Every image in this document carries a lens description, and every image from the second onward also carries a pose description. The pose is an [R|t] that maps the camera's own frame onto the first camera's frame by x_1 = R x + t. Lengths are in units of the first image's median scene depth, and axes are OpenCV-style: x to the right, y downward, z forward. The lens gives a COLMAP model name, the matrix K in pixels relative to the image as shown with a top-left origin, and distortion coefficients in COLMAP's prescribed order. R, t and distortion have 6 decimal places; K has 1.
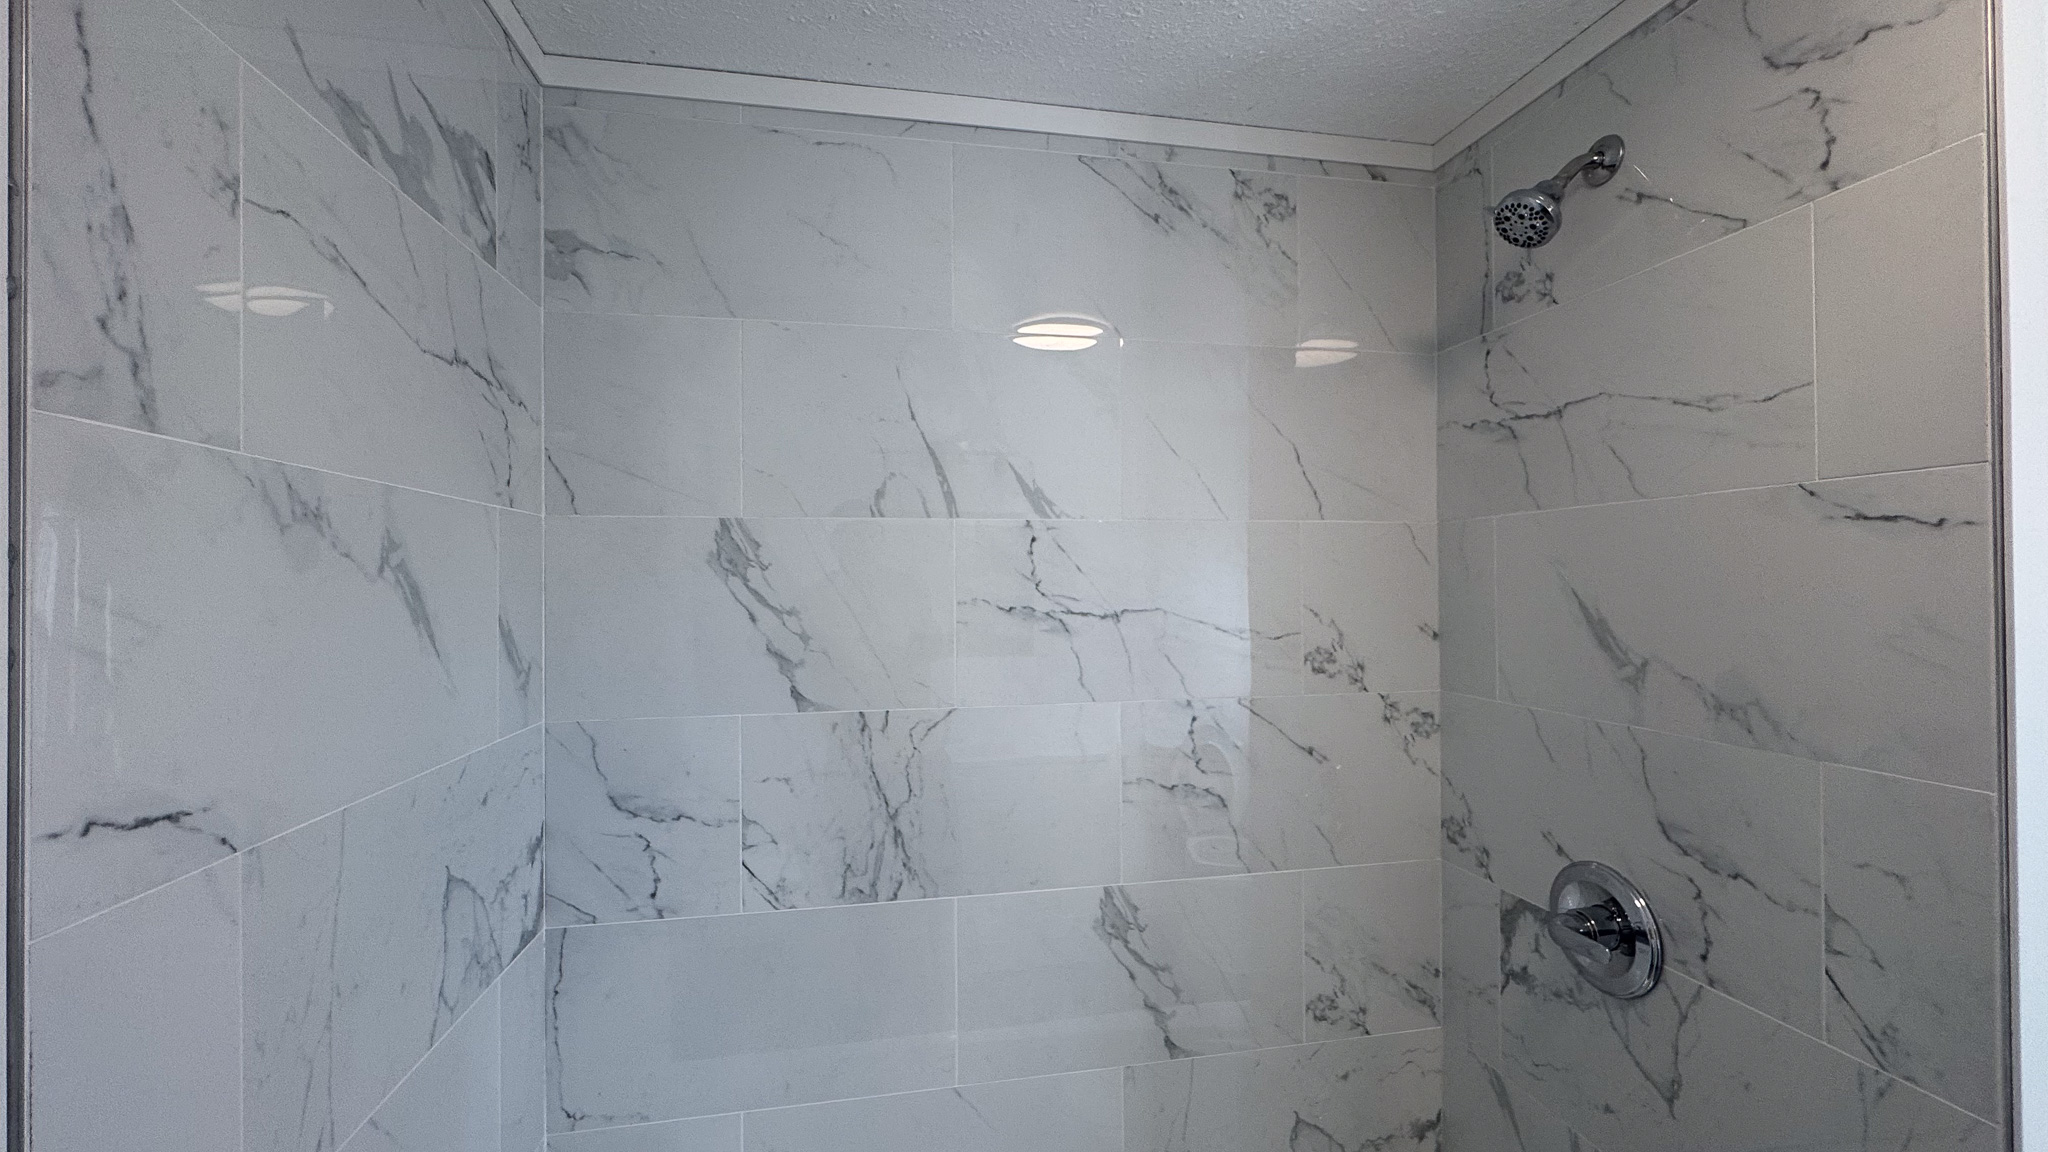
lens RADIAL K [[816.1, 0, 1021.2], [0, 816.1, 575.5], [0, 0, 1]] dist [-0.005544, 0.001291]
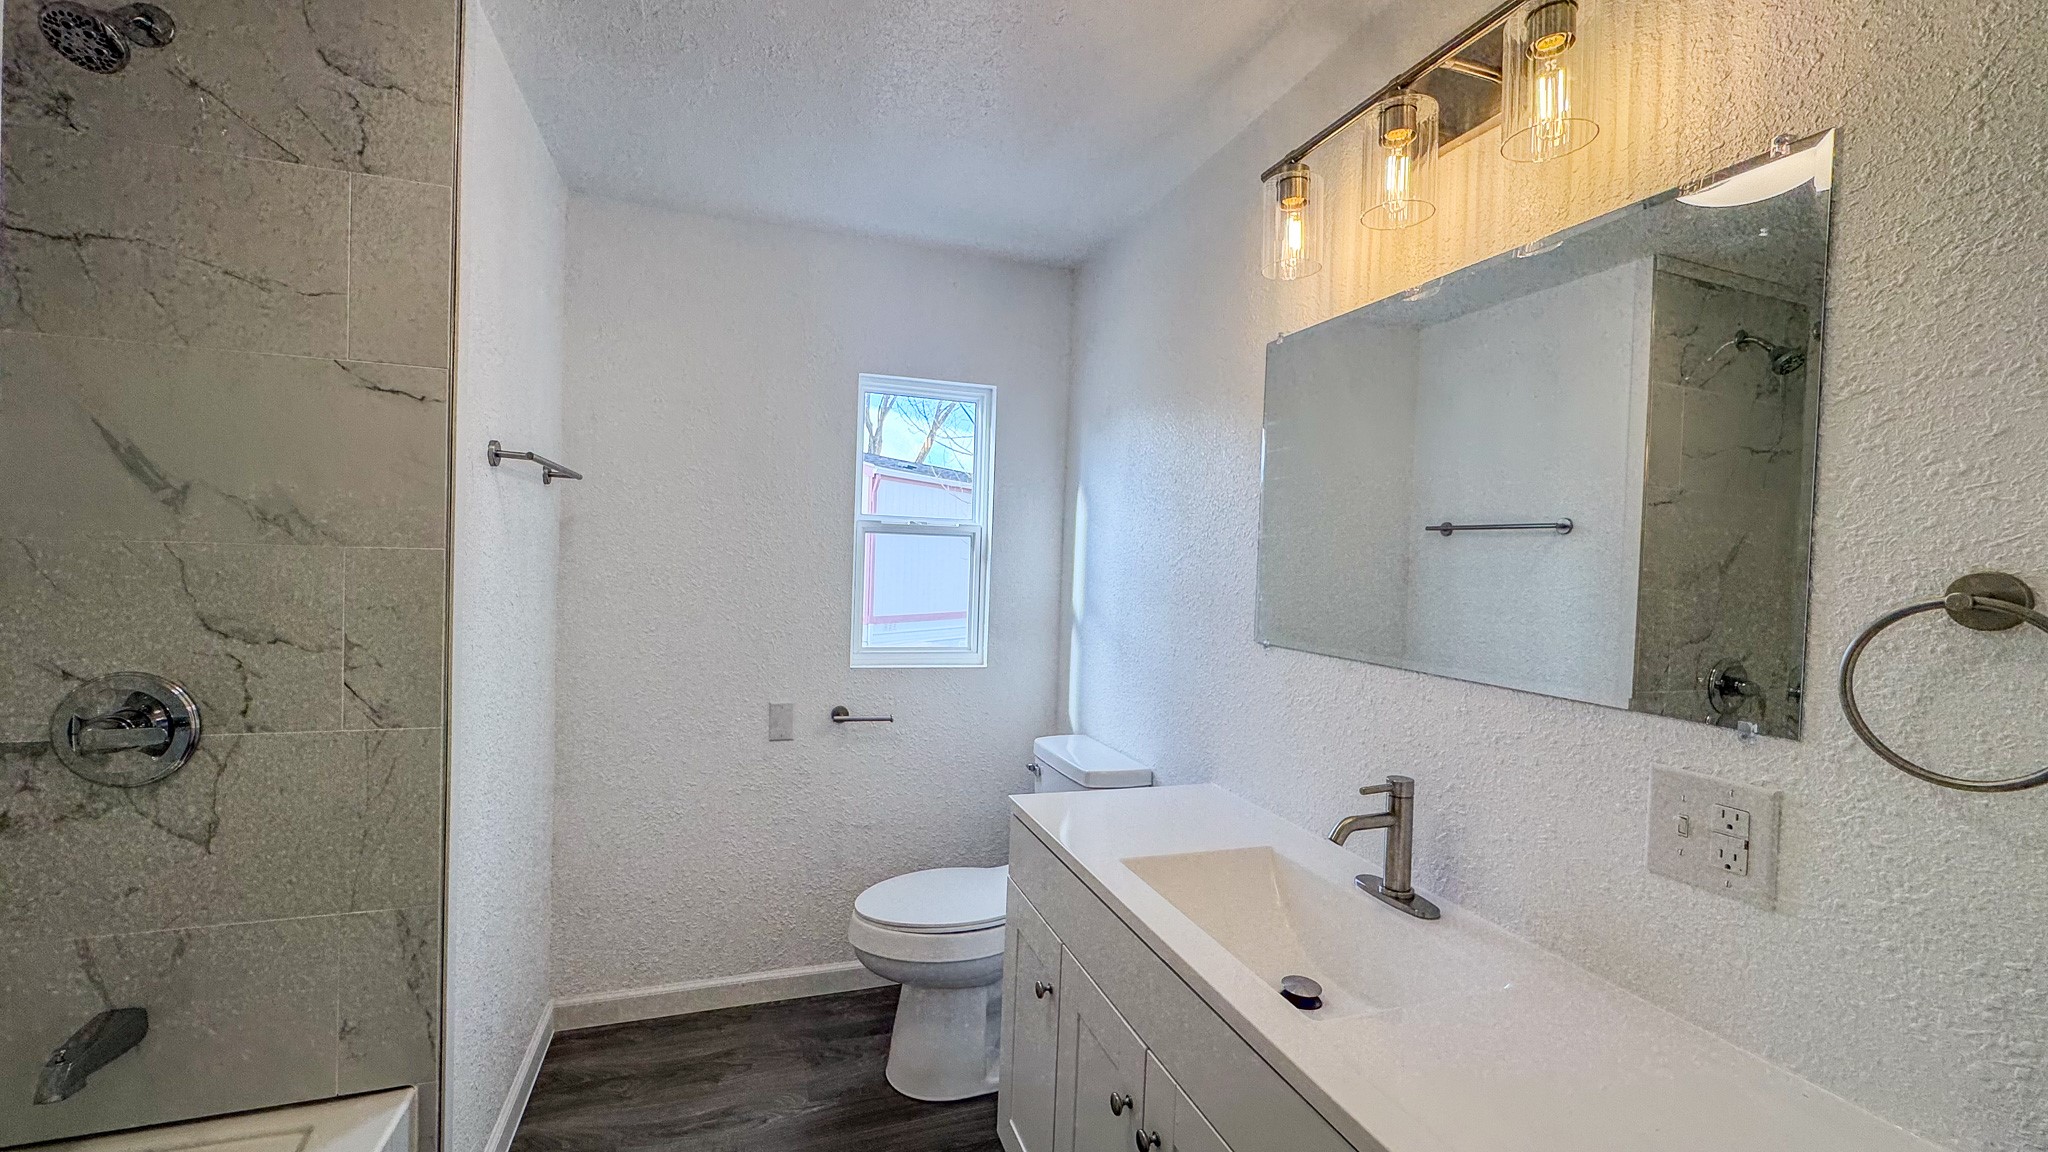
lens RADIAL K [[816.1, 0, 1027.6], [0, 816.1, 577.3], [0, 0, 1]] dist [-0.005544, 0.001291]
pose [[-0.159503, -0.031256, 0.986703, -0.600362], [-0.041637, 0.998822, 0.024909, 0.162354], [-0.986319, -0.037110, -0.160616, -0.015444]]
